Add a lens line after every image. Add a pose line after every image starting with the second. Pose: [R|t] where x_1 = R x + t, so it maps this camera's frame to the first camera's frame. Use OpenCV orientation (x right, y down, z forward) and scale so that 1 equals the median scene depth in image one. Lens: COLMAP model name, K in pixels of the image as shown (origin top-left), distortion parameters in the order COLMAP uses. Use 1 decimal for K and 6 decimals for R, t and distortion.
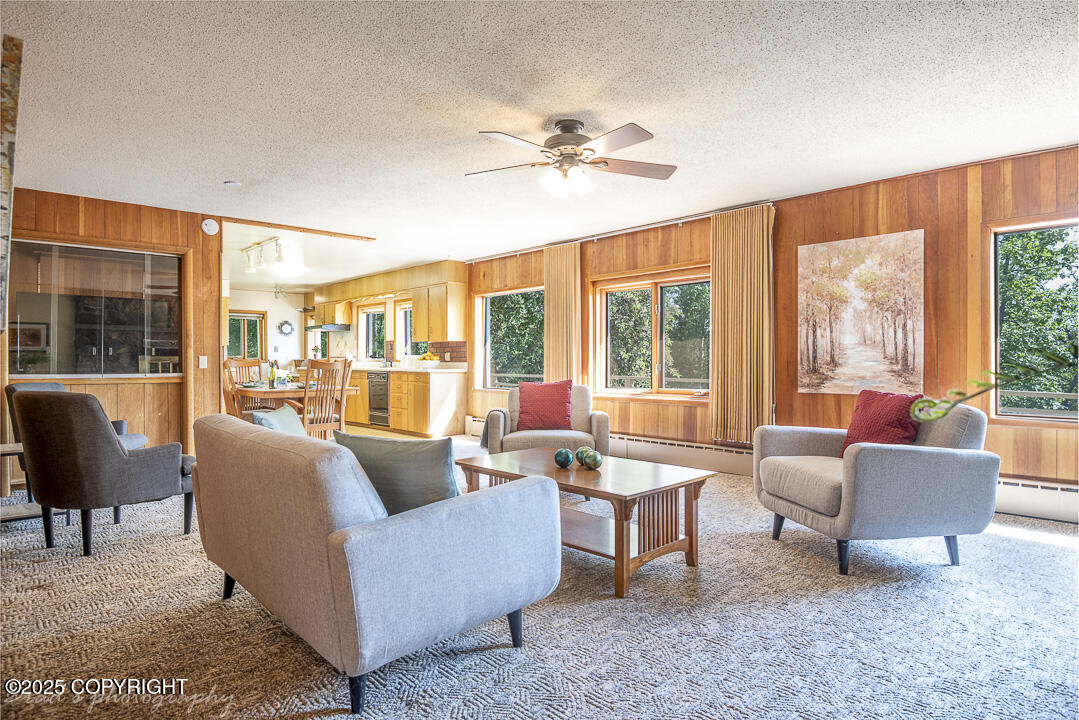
lens RADIAL K [[603.5, 0, 536.3], [0, 603.5, 359.1], [0, 0, 1]] dist [-0.003797, -0.015486]
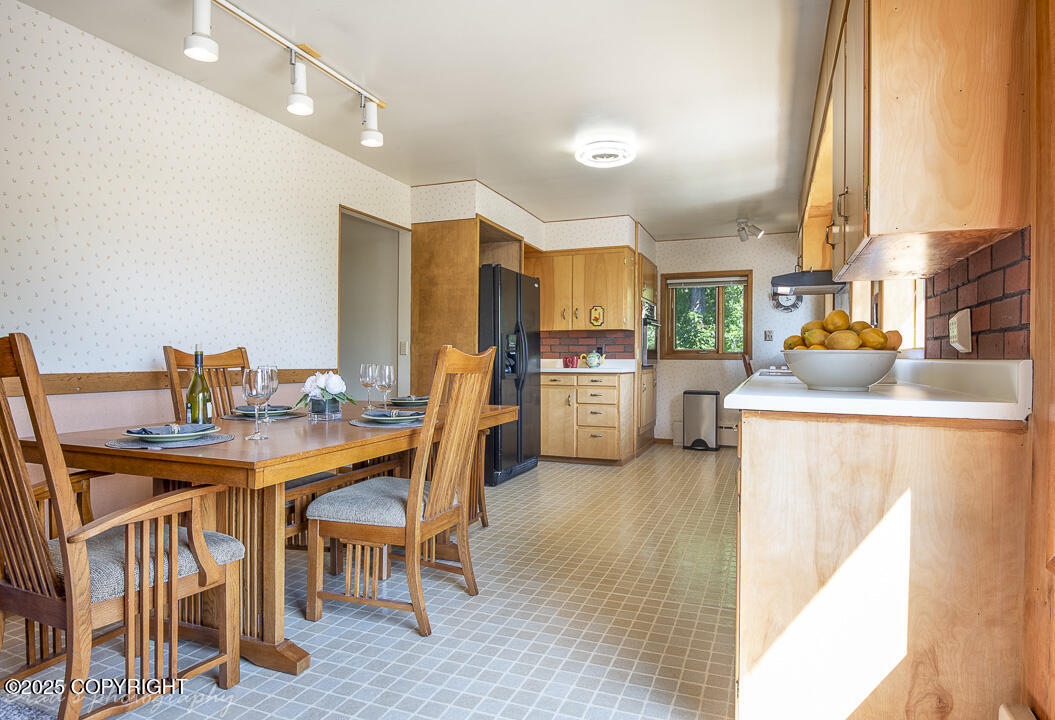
lens RADIAL K [[603.5, 0, 534.0], [0, 603.5, 356.7], [0, 0, 1]] dist [-0.005099, -0.002672]
pose [[0.430559, 0.004404, -0.902552, -0.025200], [-0.006936, 0.999975, 0.001570, 0.004332], [0.902536, 0.005584, 0.430579, 0.697452]]
